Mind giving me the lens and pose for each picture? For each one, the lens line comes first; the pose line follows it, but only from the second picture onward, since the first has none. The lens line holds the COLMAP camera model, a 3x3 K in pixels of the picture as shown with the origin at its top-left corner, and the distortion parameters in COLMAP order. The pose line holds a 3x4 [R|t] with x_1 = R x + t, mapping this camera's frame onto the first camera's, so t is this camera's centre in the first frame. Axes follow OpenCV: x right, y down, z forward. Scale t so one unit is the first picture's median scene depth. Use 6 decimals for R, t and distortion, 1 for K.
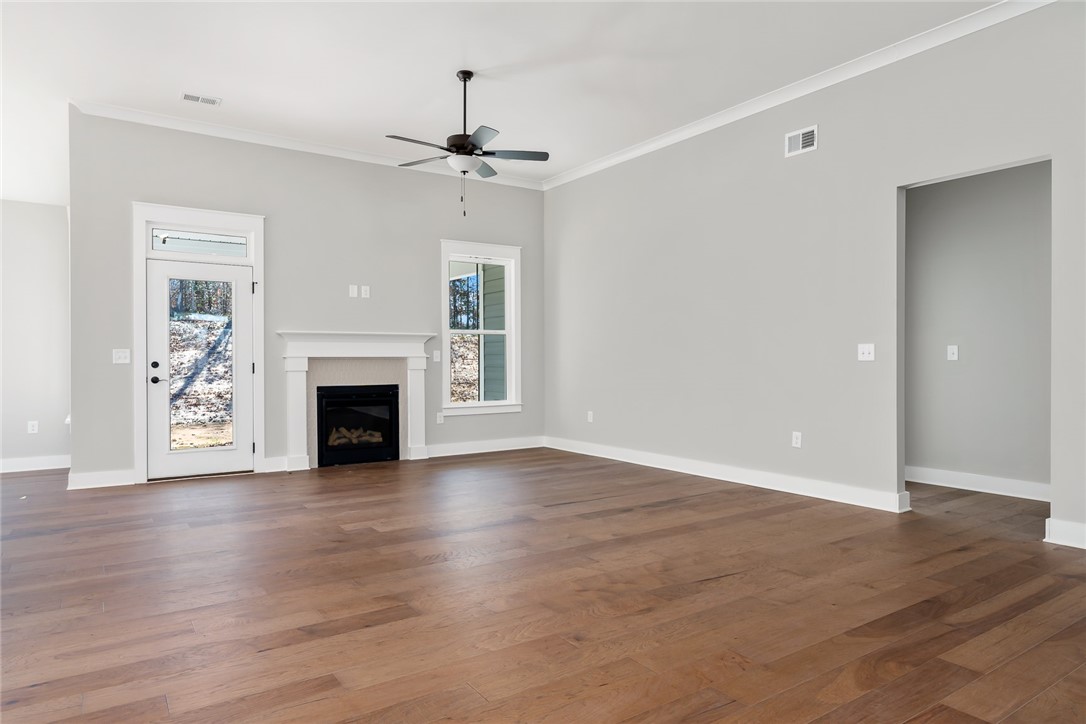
lens RADIAL K [[675.1, 0, 542.4], [0, 675.1, 365.5], [0, 0, 1]] dist [-0.005290, 0.002534]
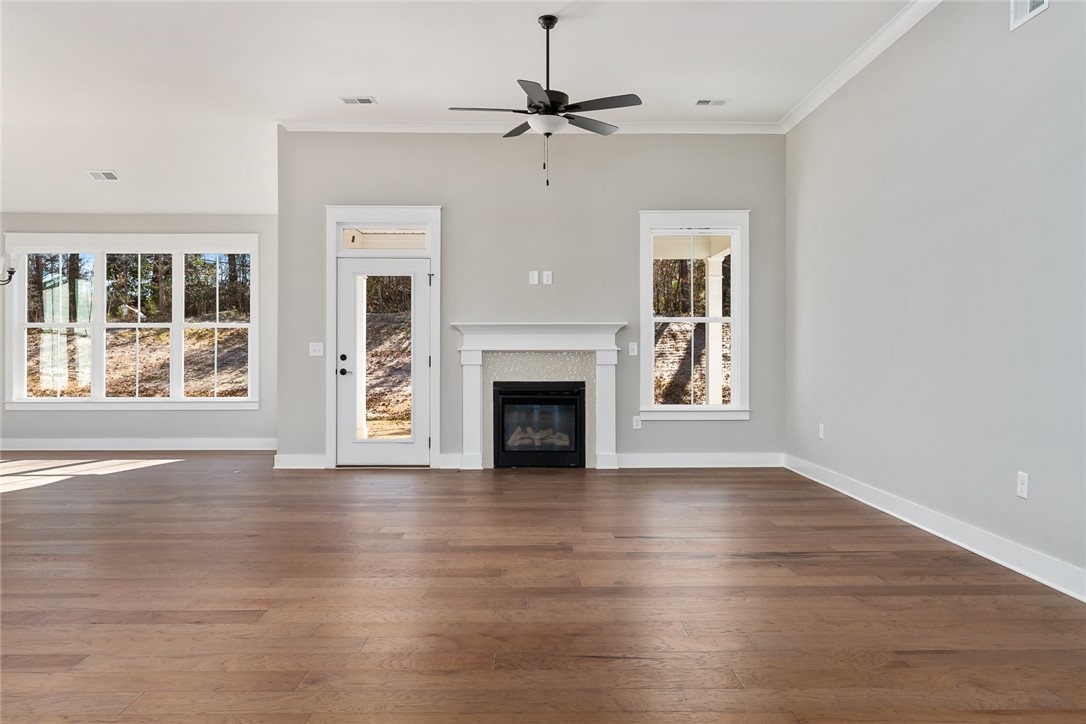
lens RADIAL K [[788.5, 0, 542.3], [0, 788.5, 356.8], [0, 0, 1]] dist [-0.005699, 0.010884]
pose [[0.834874, 0.005507, -0.550414, 0.337574], [-0.006803, 0.999977, -0.000315, -0.003644], [0.550400, 0.004007, 0.834892, 0.128655]]
